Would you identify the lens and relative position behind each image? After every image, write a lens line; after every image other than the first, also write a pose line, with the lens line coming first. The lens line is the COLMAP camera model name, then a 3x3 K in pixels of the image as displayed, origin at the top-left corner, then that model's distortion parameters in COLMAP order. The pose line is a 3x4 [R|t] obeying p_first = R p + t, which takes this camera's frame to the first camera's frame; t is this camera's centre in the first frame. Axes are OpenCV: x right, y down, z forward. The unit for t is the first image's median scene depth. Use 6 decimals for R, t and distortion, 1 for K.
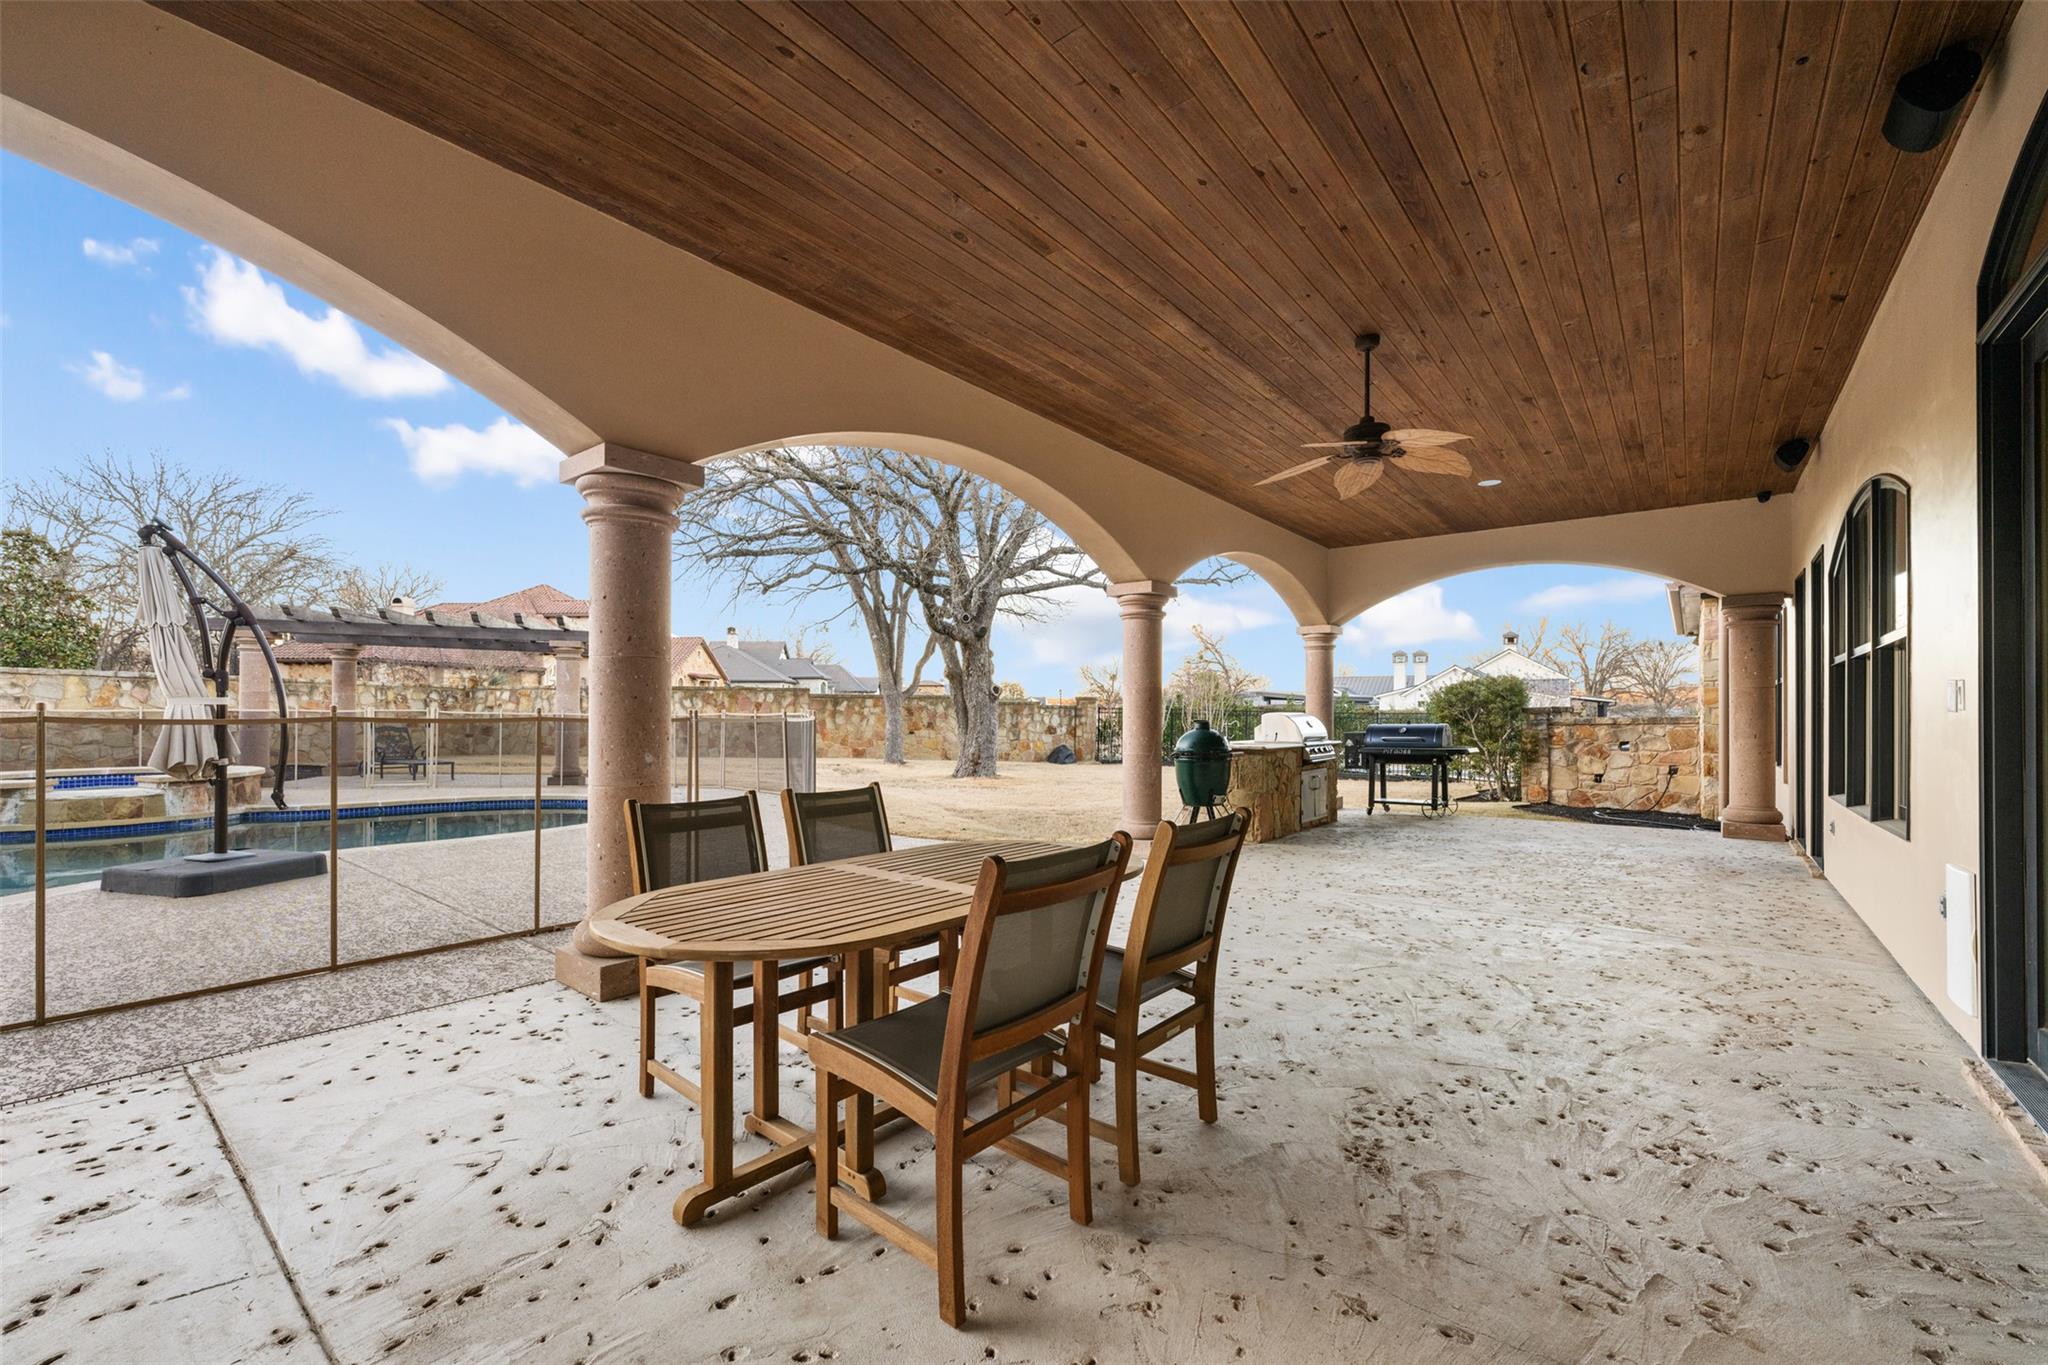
lens RADIAL K [[813.0, 0, 1040.4], [0, 813.0, 715.7], [0, 0, 1]] dist [-0.002660, 0.000250]
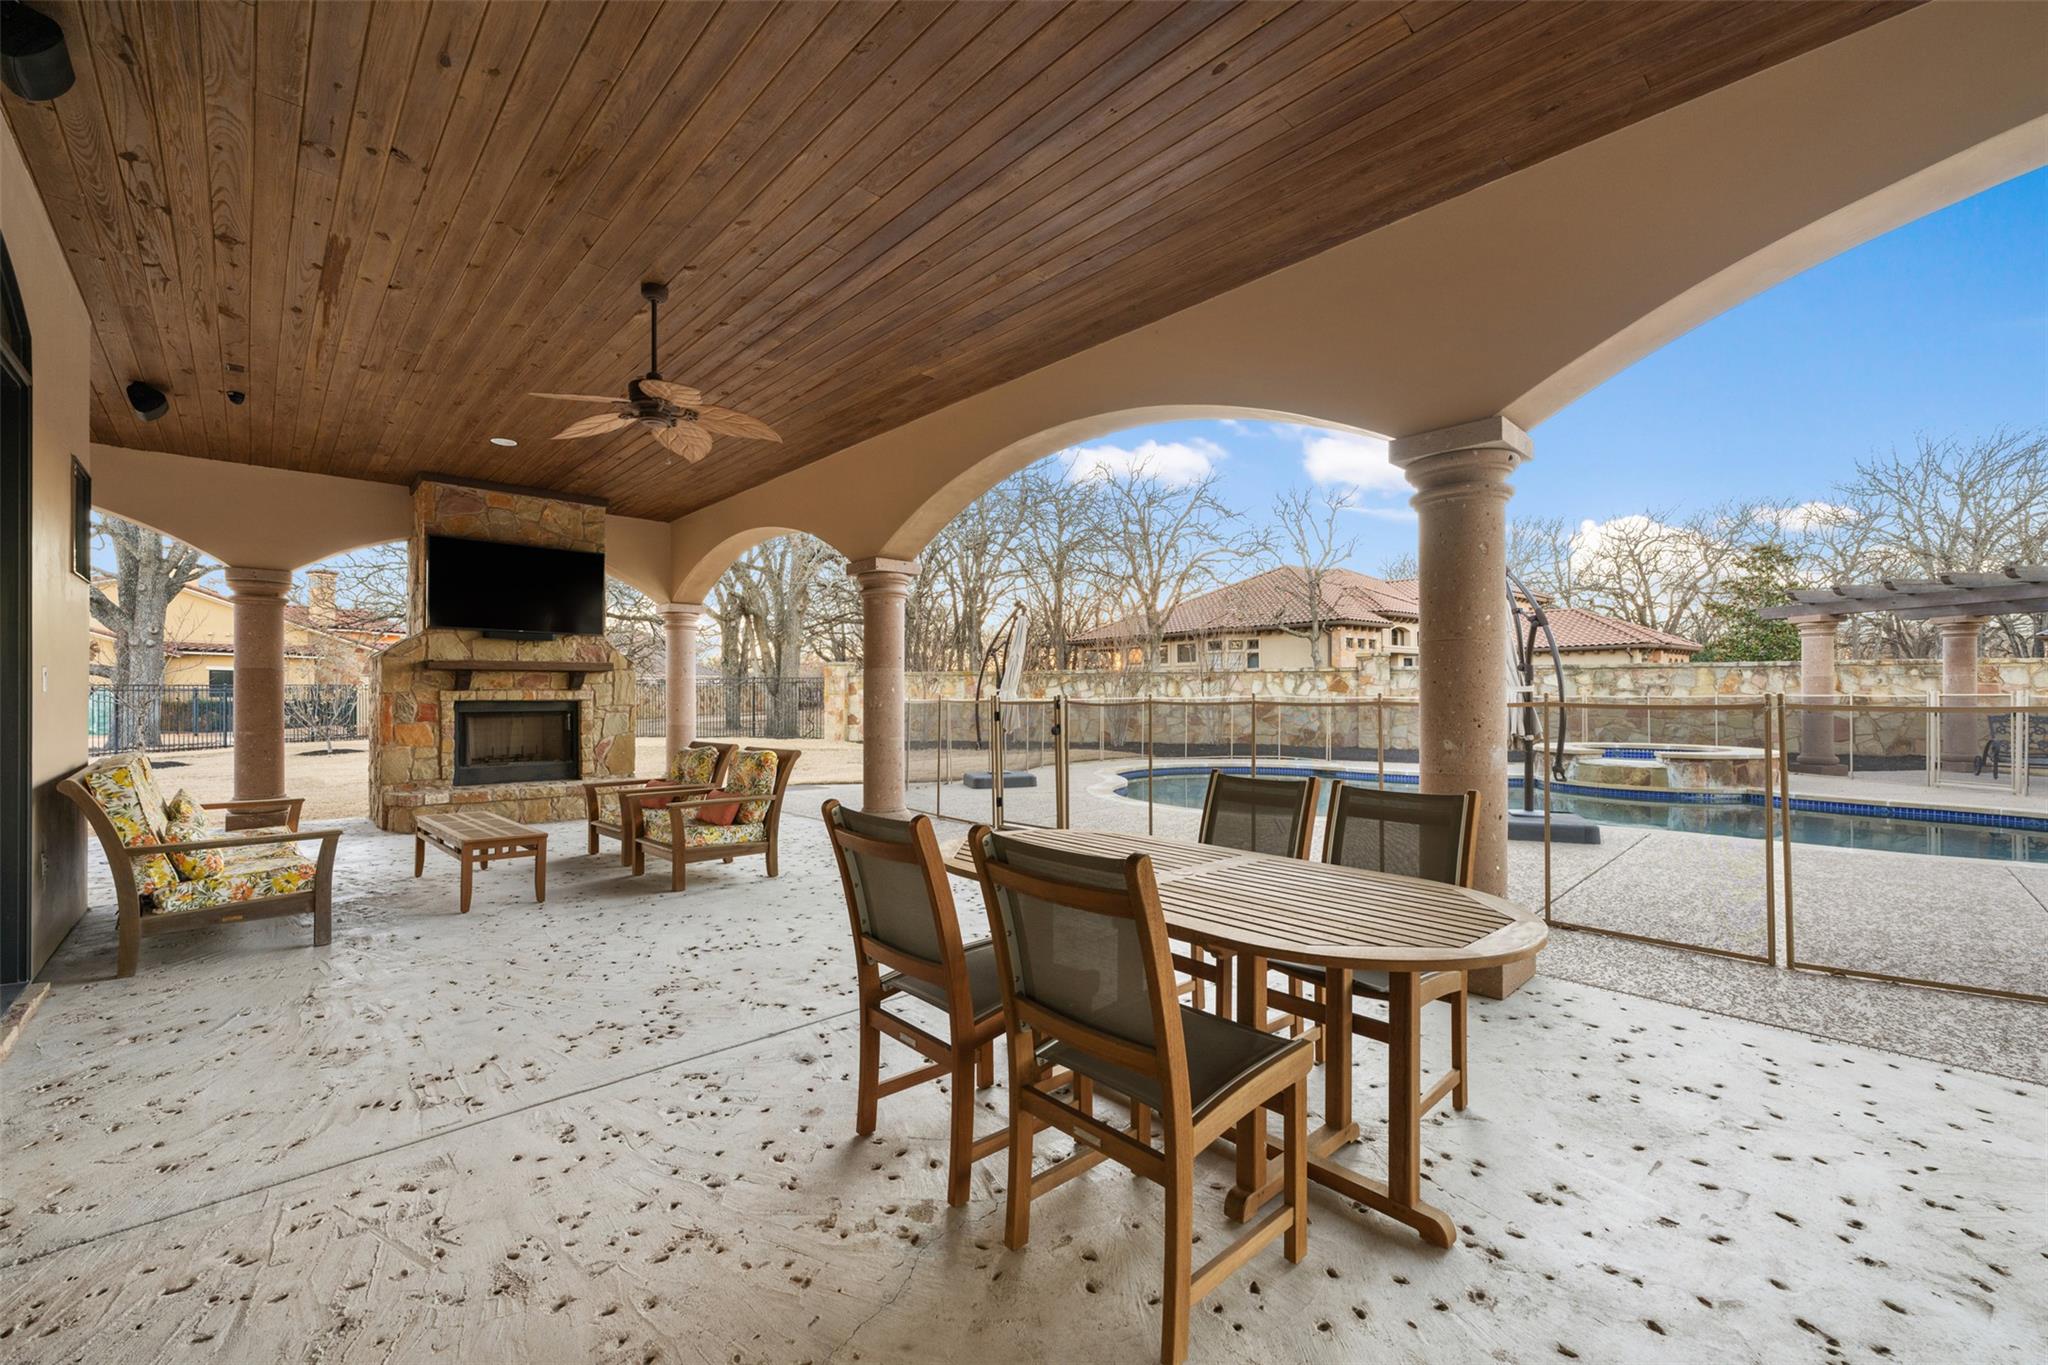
lens RADIAL K [[813.0, 0, 1014.1], [0, 813.0, 695.8], [0, 0, 1]] dist [-0.002660, 0.000250]
pose [[-0.142437, -0.005387, -0.989789, 0.211416], [-0.000969, 0.999985, -0.005303, 0.000037], [0.989803, 0.000204, -0.142440, 0.246405]]
